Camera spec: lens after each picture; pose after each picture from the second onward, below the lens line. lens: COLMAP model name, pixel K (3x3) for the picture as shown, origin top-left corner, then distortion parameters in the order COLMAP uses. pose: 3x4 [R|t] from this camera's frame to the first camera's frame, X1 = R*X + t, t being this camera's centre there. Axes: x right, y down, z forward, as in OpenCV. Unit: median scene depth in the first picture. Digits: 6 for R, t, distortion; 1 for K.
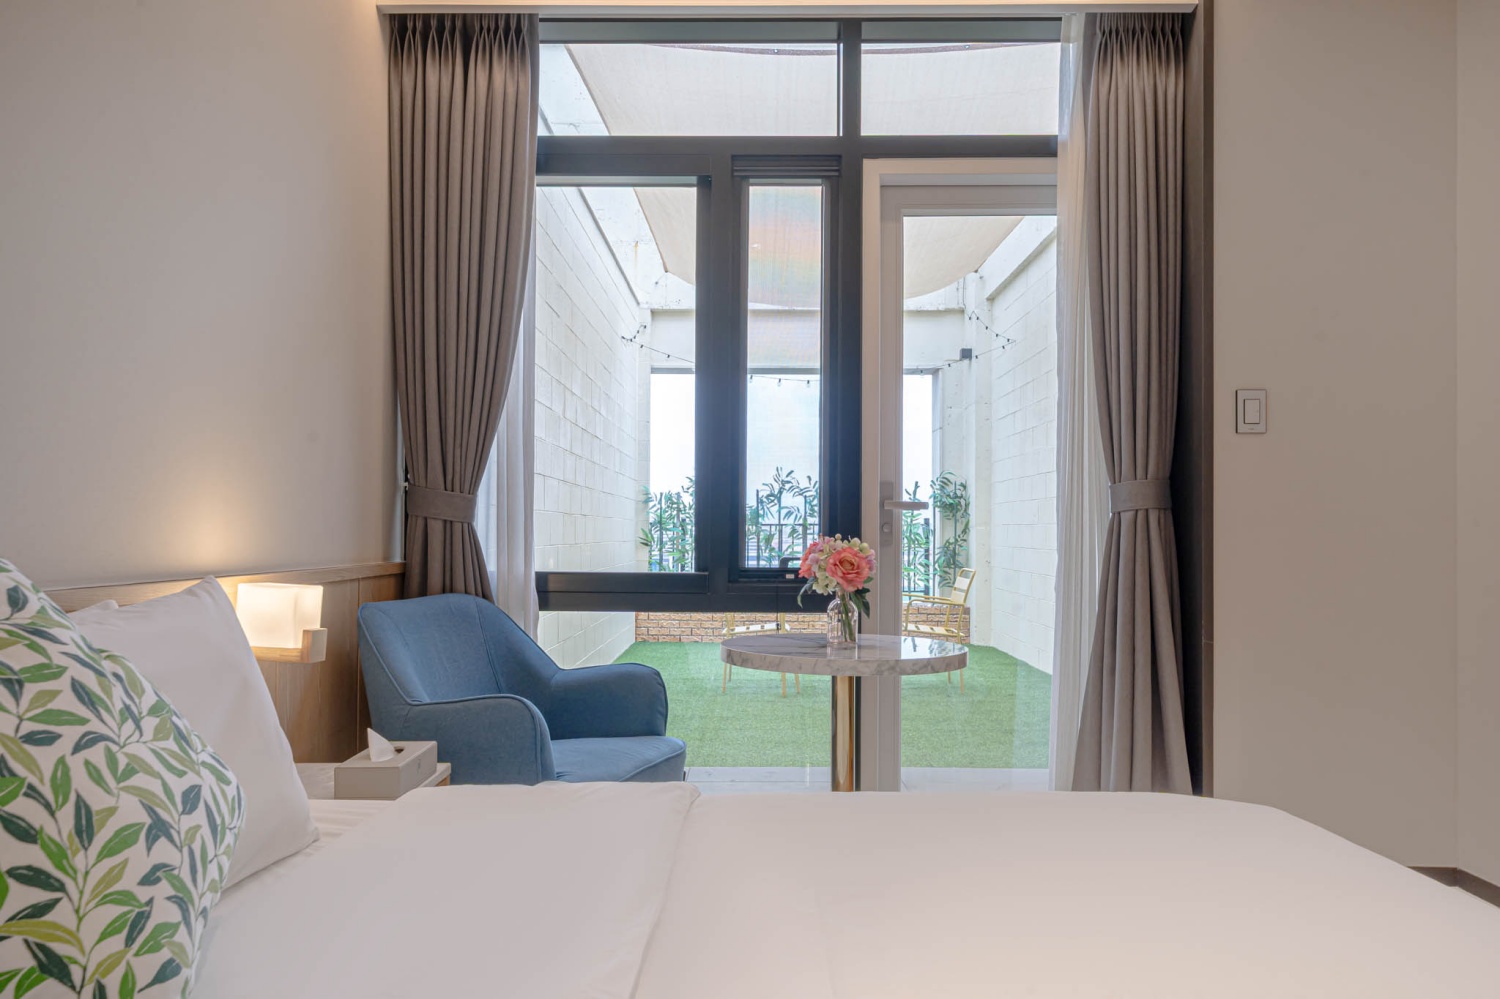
lens RADIAL K [[1009.6, 0, 747.8], [0, 1009.6, 519.8], [0, 0, 1]] dist [0.002470, 0.003133]
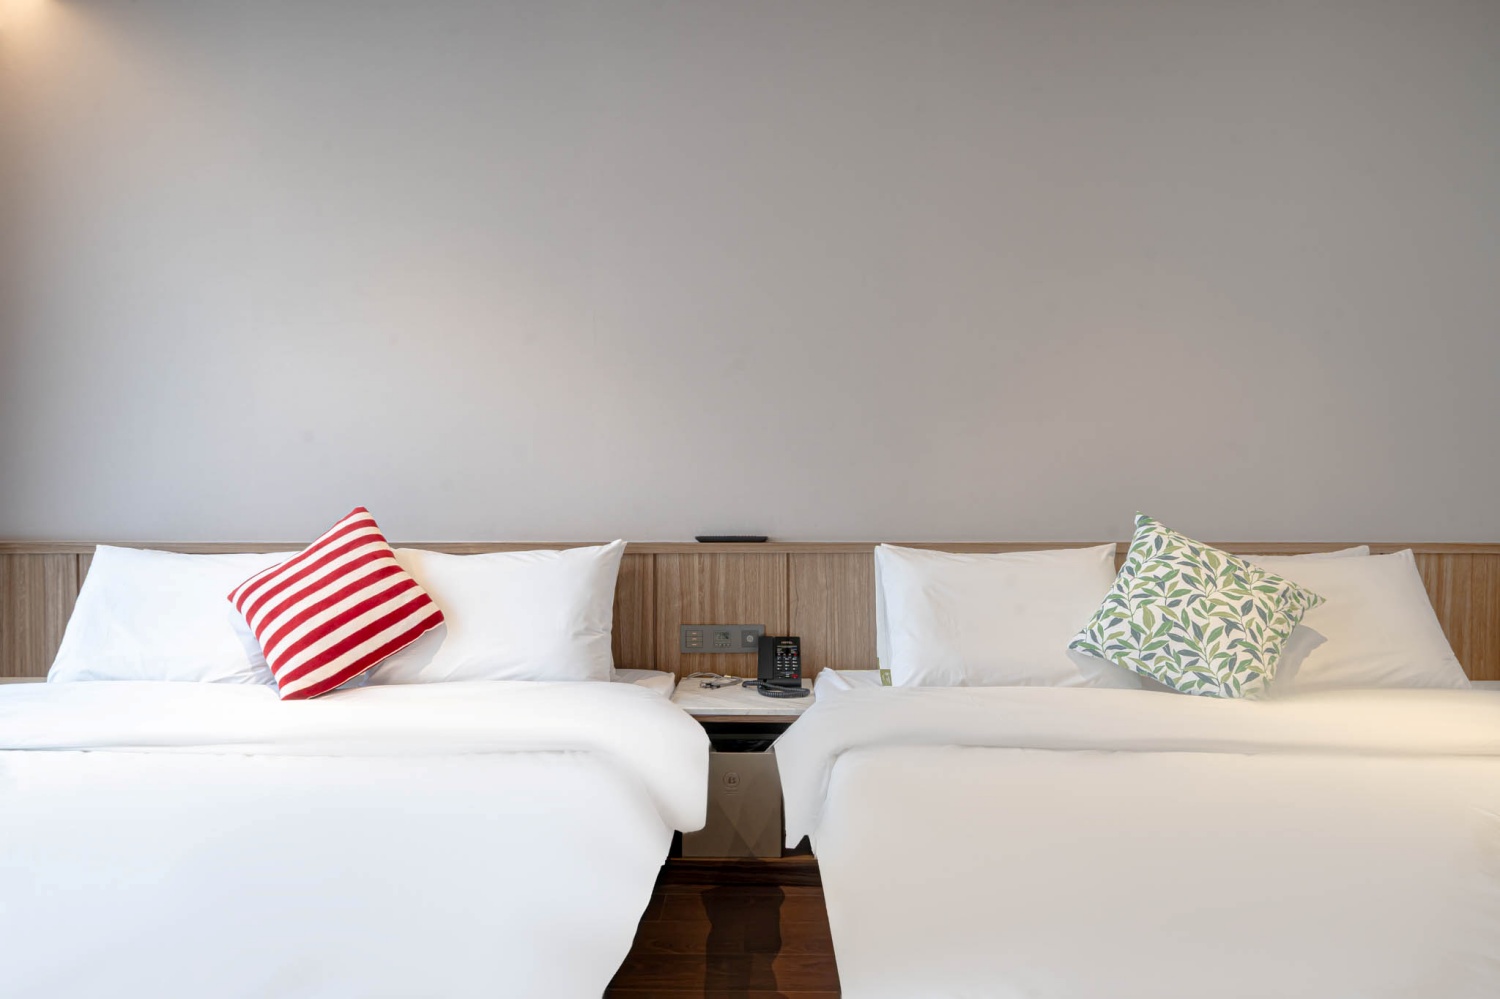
lens RADIAL K [[842.3, 0, 750.0], [0, 842.3, 499.5], [0, 0, 1]] dist [0.006524, 0.000710]
pose [[0.209506, -0.080500, -0.974488, 1.245412], [0.510551, 0.858971, 0.038807, -0.660832], [0.833933, -0.505656, 0.221059, -0.340066]]
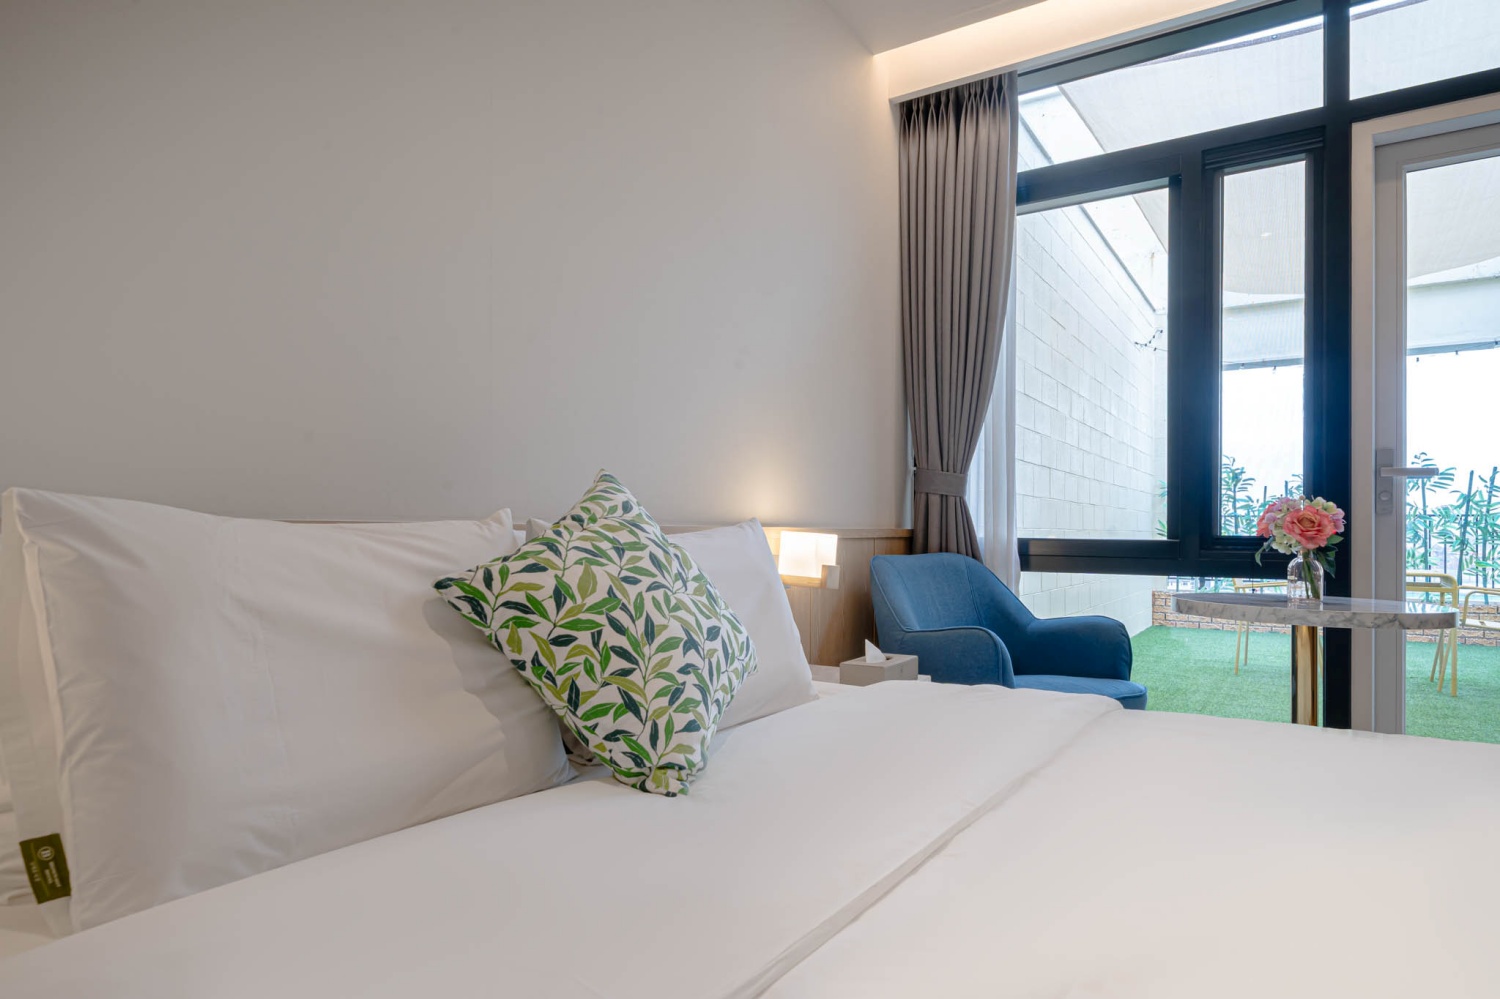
lens RADIAL K [[876.2, 0, 753.7], [0, 876.2, 519.5], [0, 0, 1]] dist [0.003298, 0.000827]
pose [[0.847026, -0.007008, -0.531505, 0.237301], [0.004502, 0.999972, -0.006010, 0.108776], [0.531533, 0.002698, 0.847034, -0.130443]]
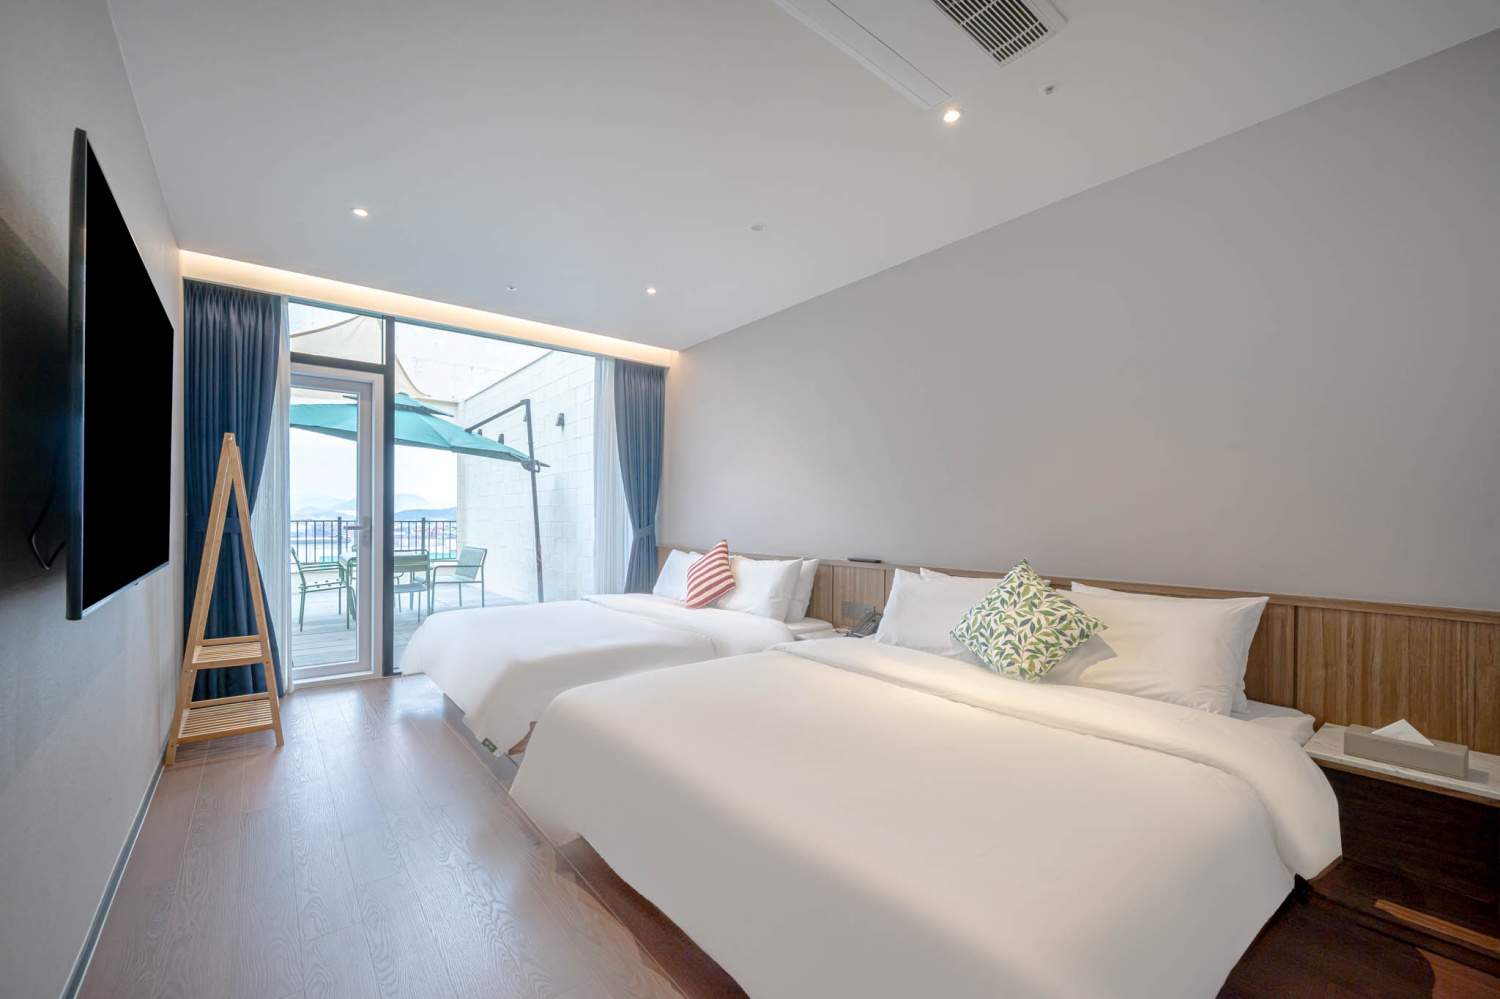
lens RADIAL K [[608.0, 0, 752.5], [0, 608.0, 521.5], [0, 0, 1]] dist [-0.001059, -0.000154]
pose [[-0.617665, -0.078466, -0.782517, 1.984679], [0.350455, 0.863292, -0.363191, 0.428377], [0.704039, -0.498568, -0.505727, 1.662218]]
